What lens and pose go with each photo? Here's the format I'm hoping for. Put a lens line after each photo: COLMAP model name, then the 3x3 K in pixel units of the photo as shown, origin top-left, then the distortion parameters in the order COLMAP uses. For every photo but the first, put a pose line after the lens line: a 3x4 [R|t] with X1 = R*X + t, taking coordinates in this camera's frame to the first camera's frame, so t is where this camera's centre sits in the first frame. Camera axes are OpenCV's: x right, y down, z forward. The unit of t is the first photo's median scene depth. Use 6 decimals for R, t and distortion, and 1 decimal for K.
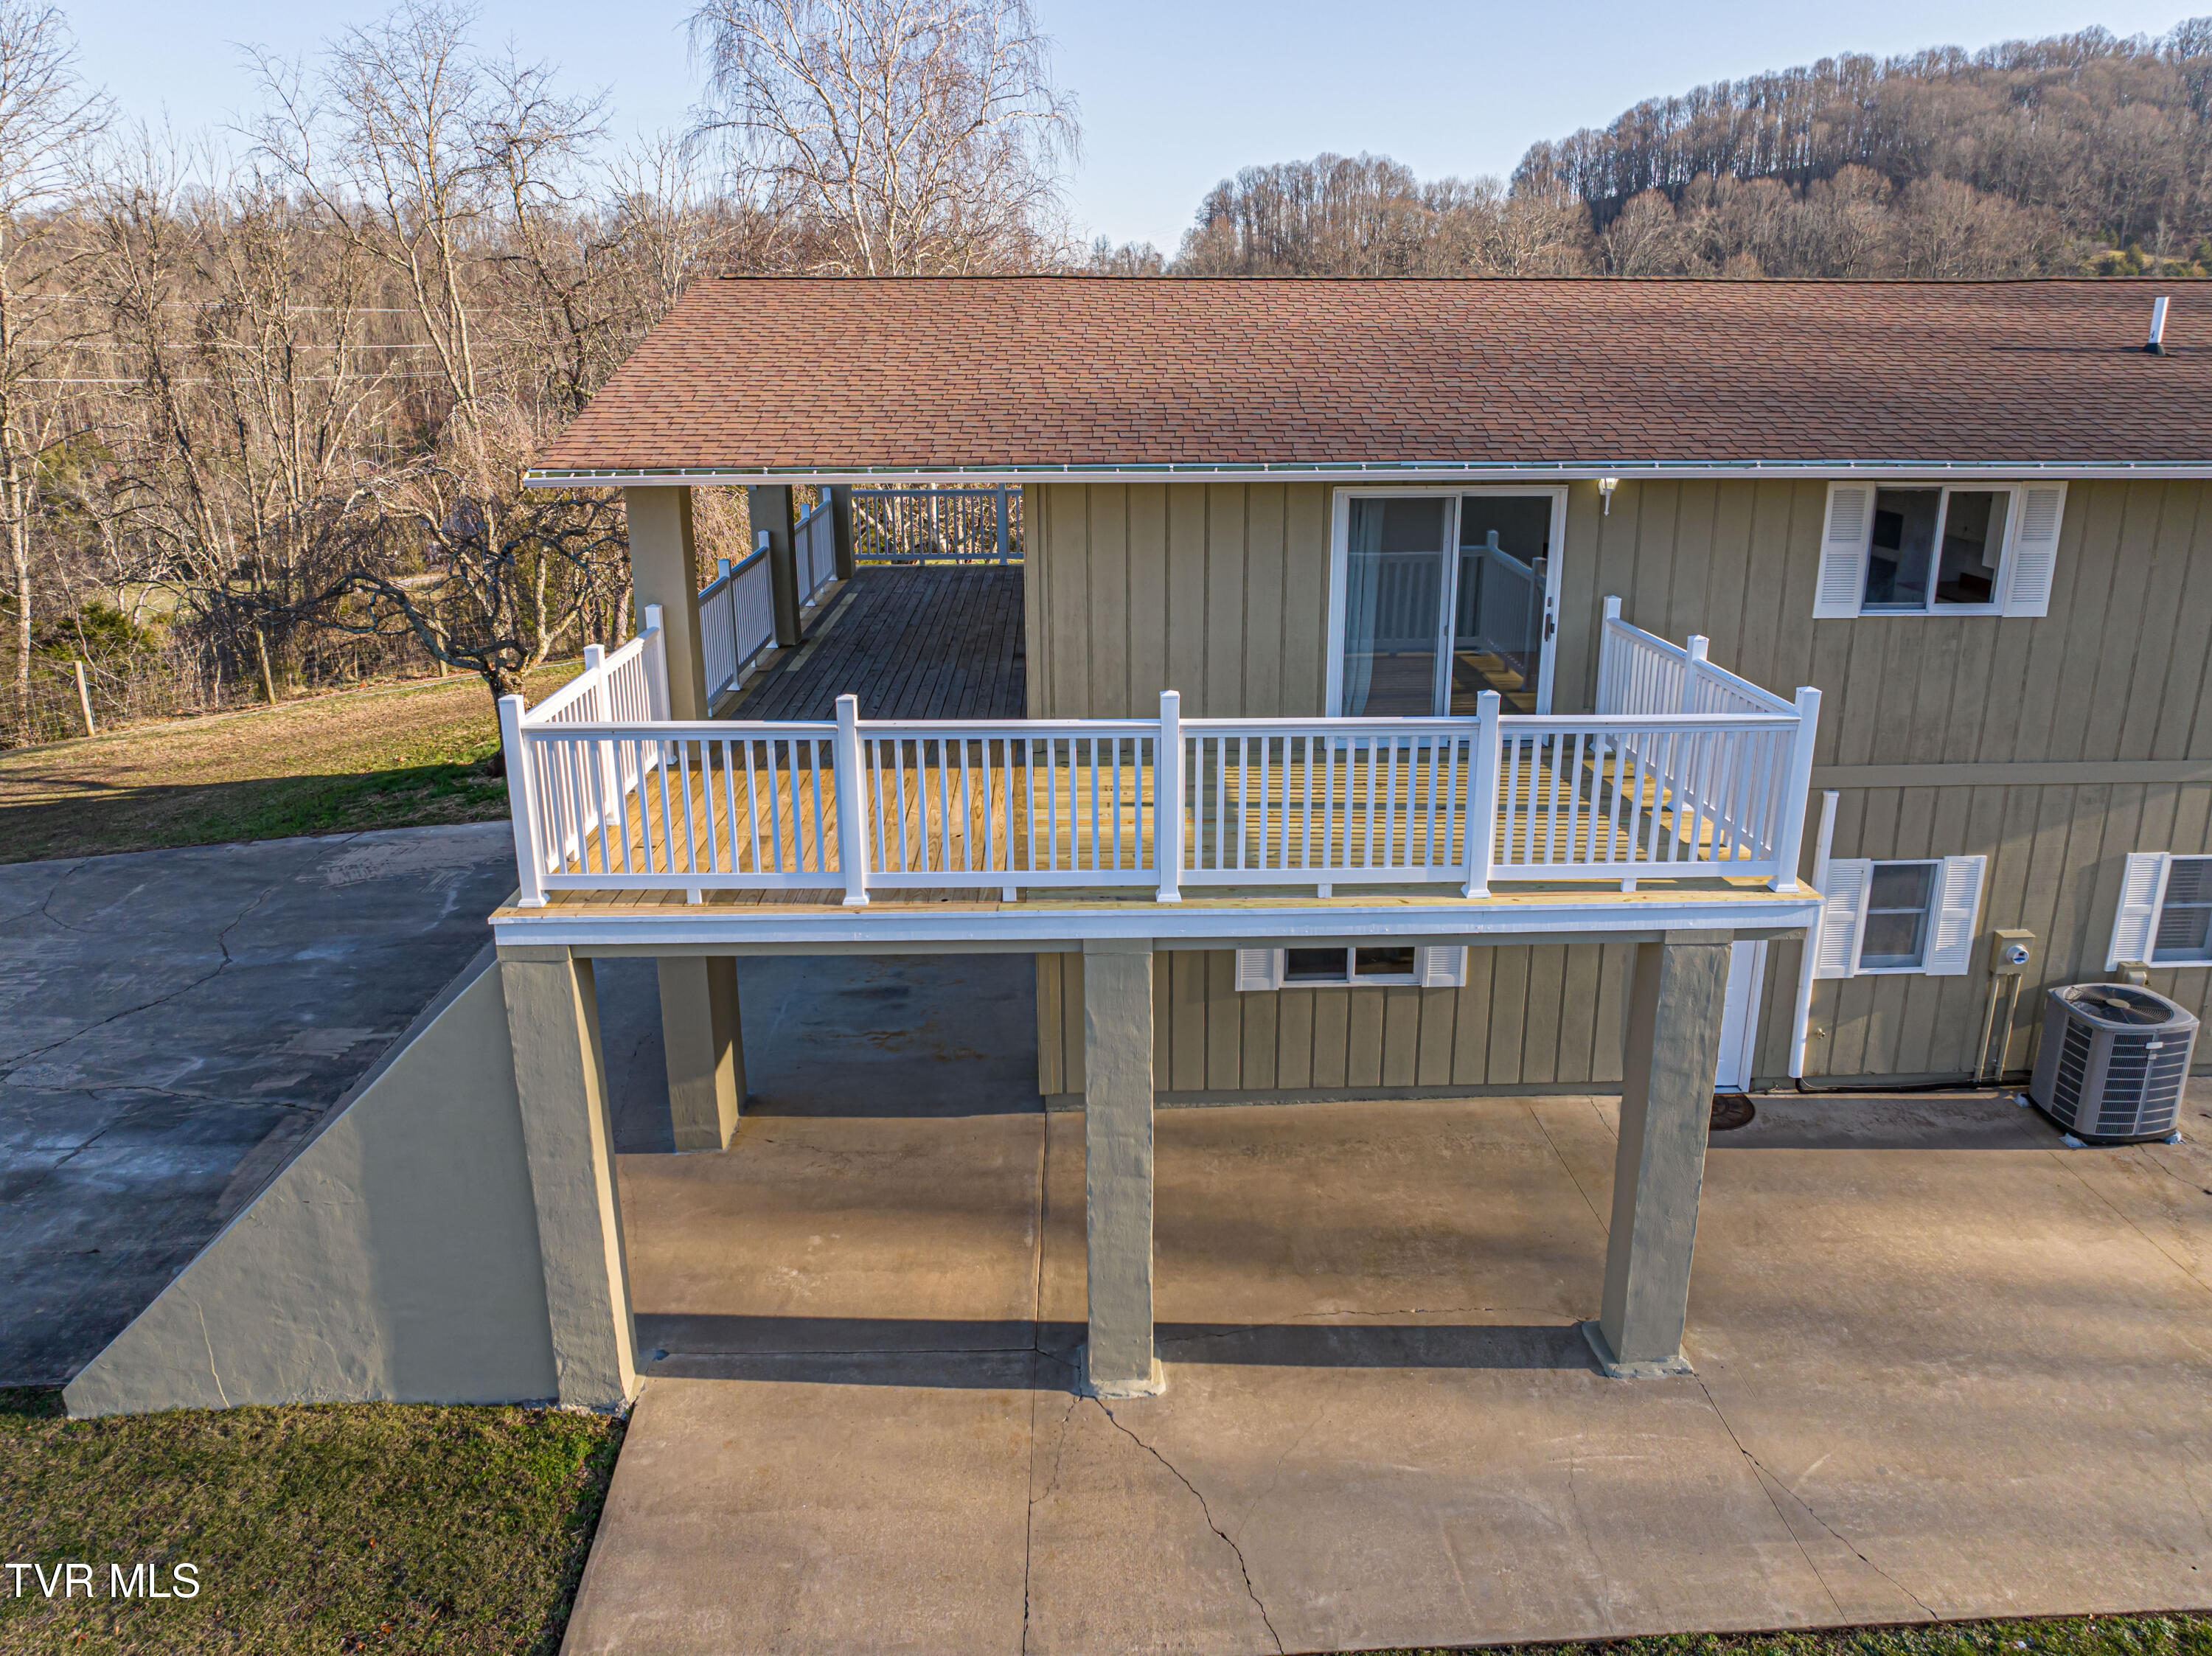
lens RADIAL K [[1555.6, 0, 1115.3], [0, 1555.6, 820.2], [0, 0, 1]] dist [-0.076969, 0.059390]
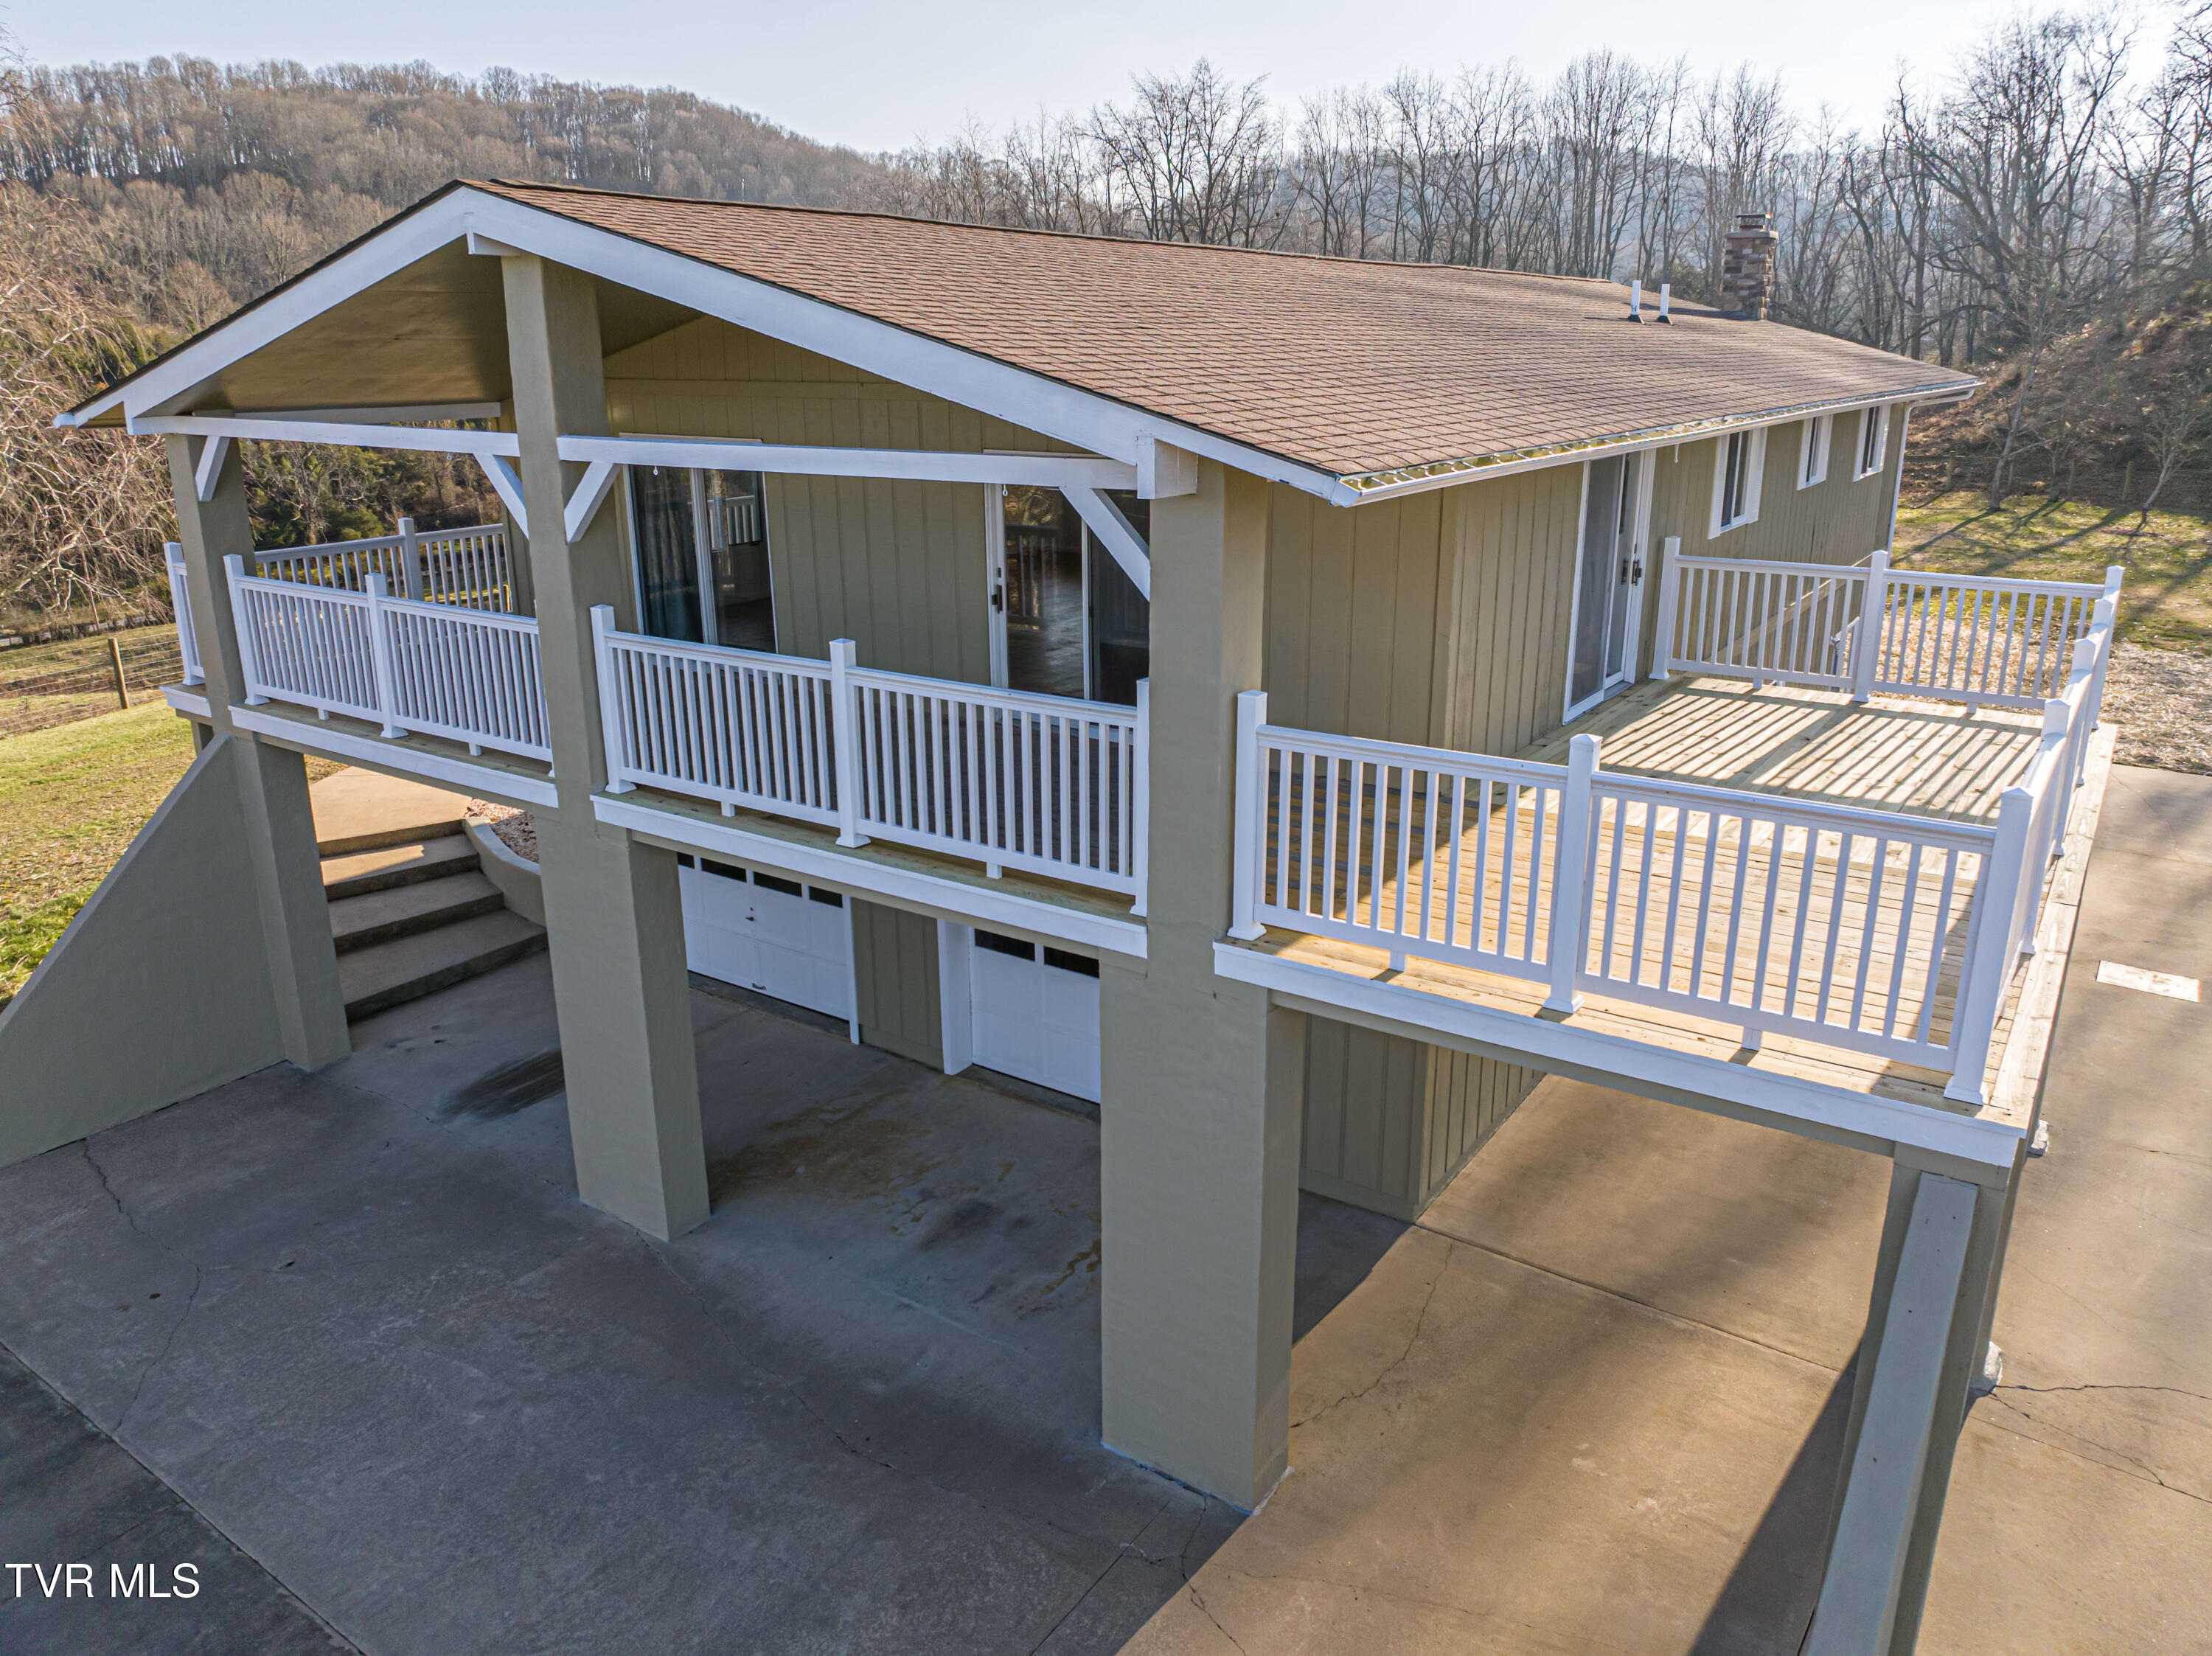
lens RADIAL K [[1550.1, 0, 1111.3], [0, 1550.1, 810.9], [0, 0, 1]] dist [-0.065660, 0.043314]
pose [[0.594762, -0.232536, 0.769536, -0.208701], [0.242459, 0.964563, 0.104075, -0.043286], [-0.766467, 0.124681, 0.630065, 0.165095]]
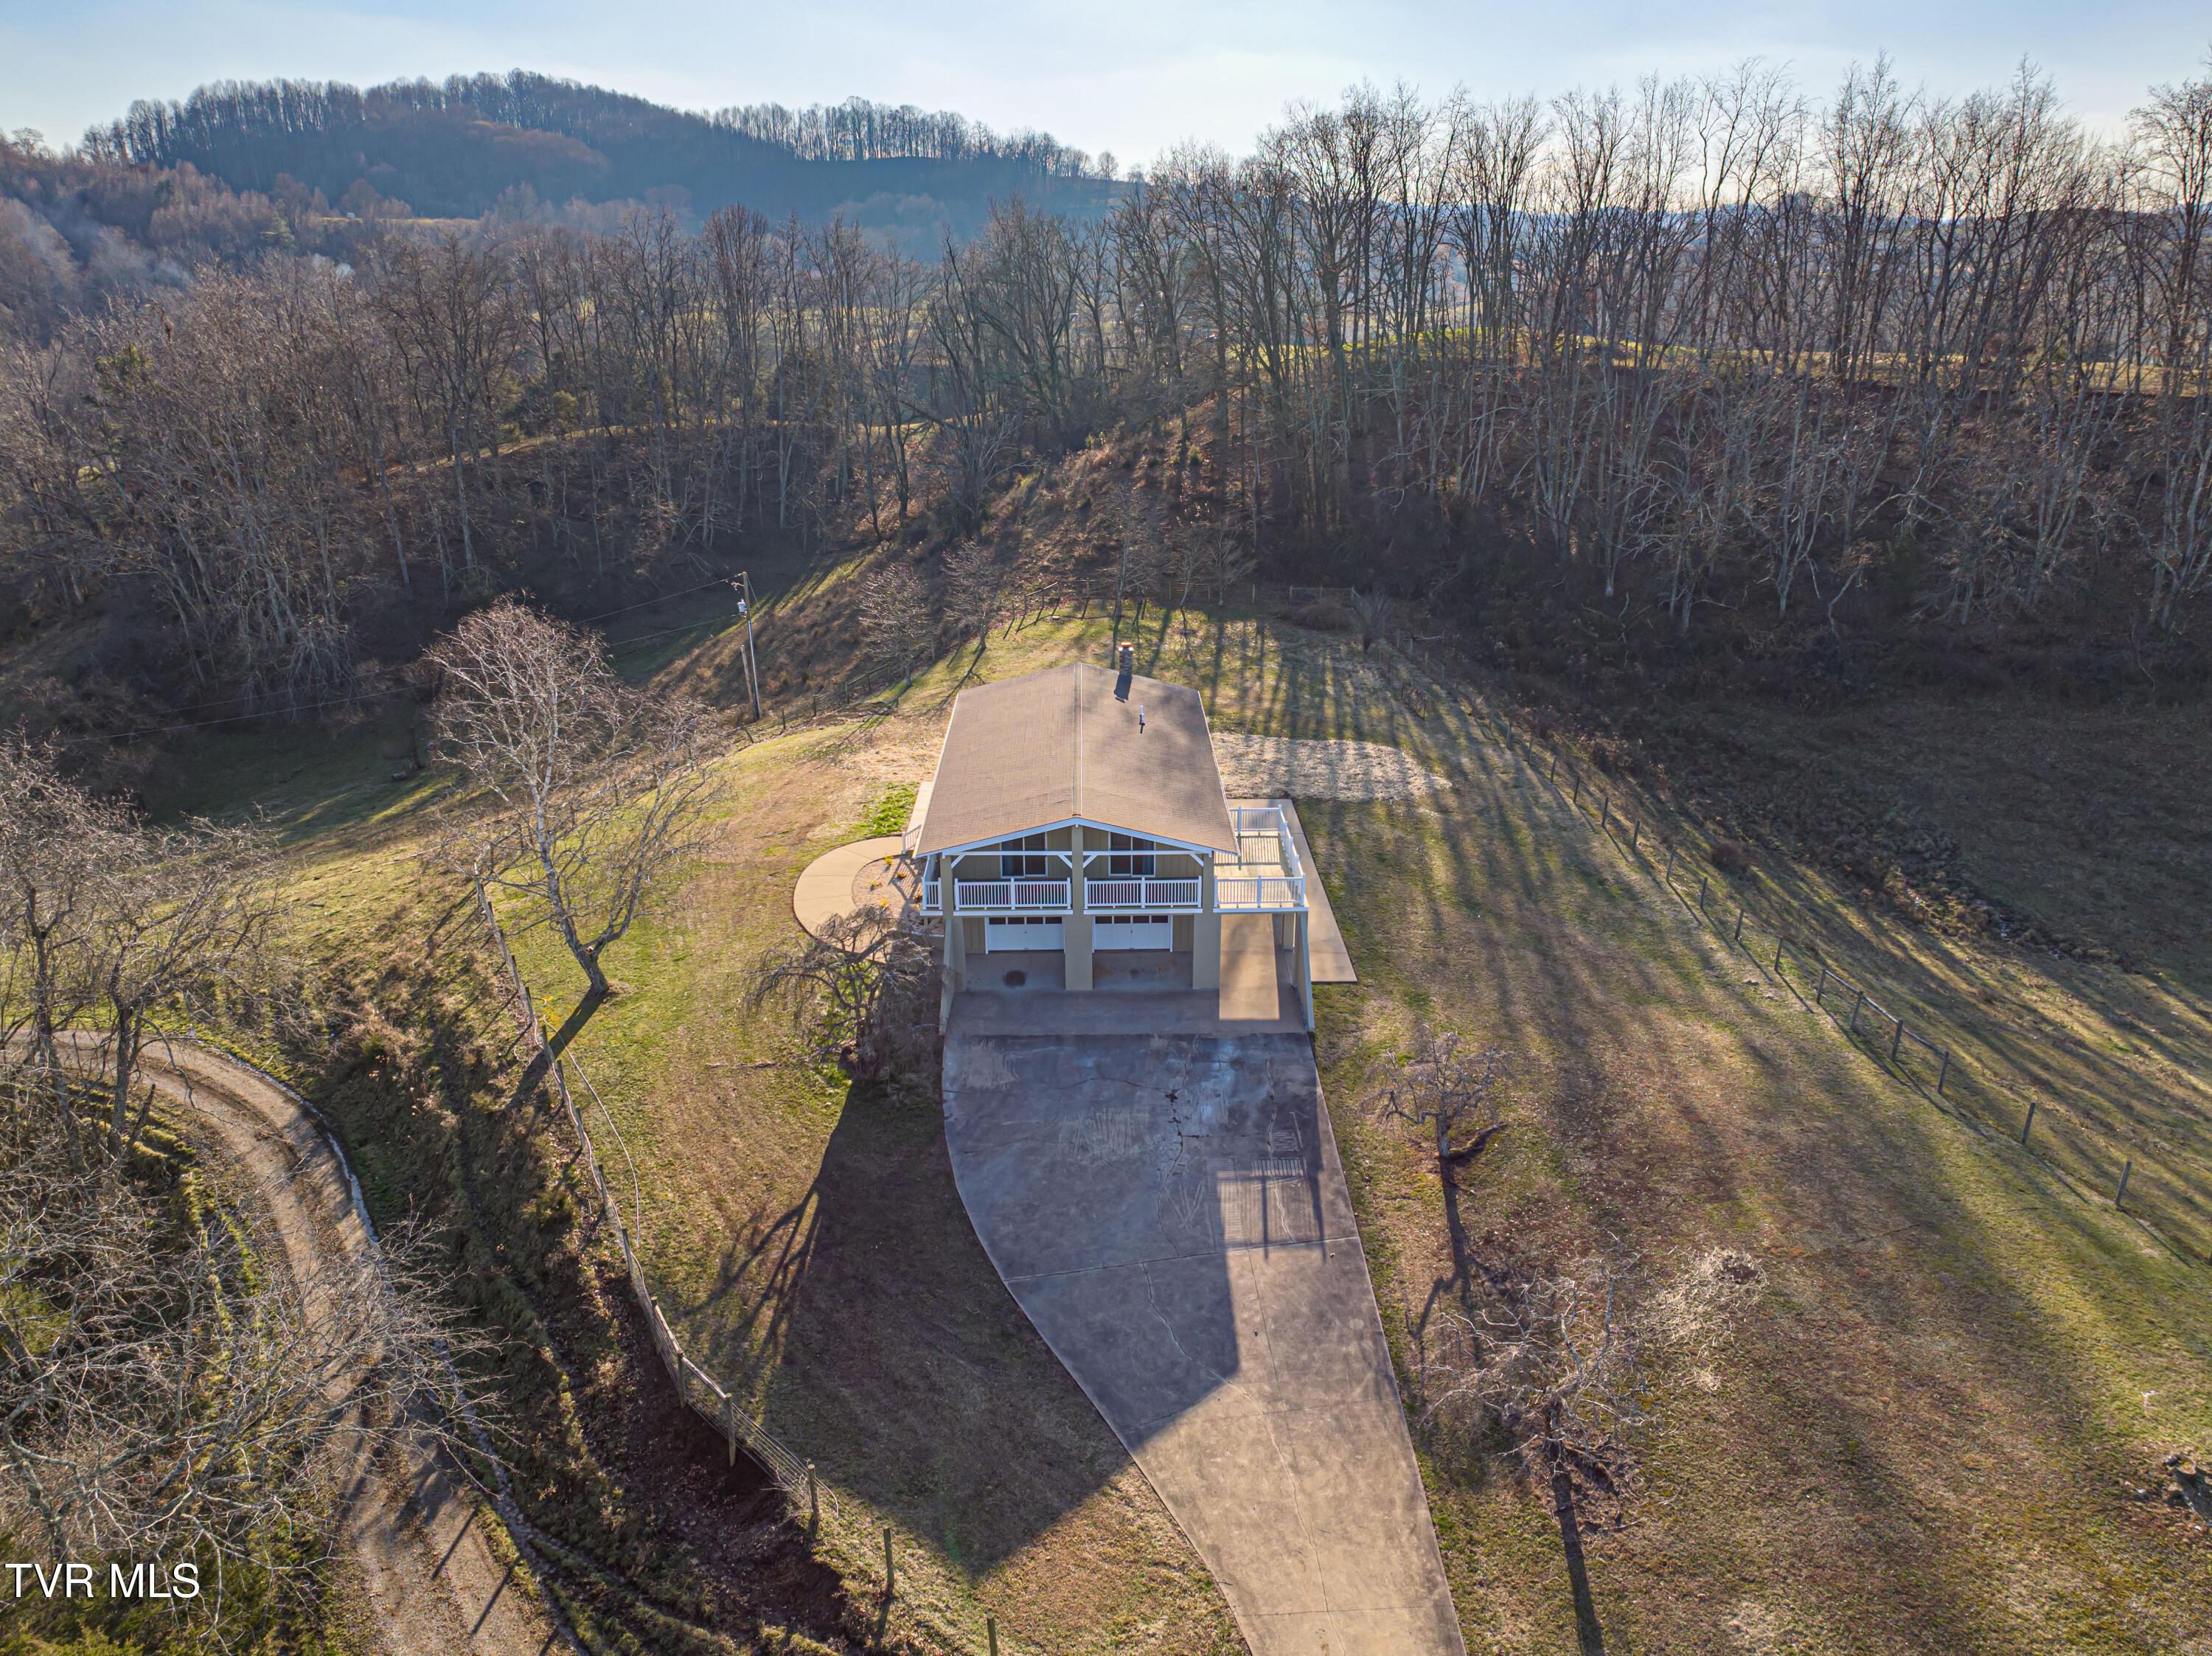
lens RADIAL K [[1532.0, 0, 1107.0], [0, 1532.0, 820.6], [0, 0, 1]] dist [-0.032301, 0.004220]
pose [[0.022594, -0.349224, 0.936767, -1.196846], [0.303096, 0.895299, 0.326455, -0.495632], [-0.952692, 0.276554, 0.126077, 0.169057]]
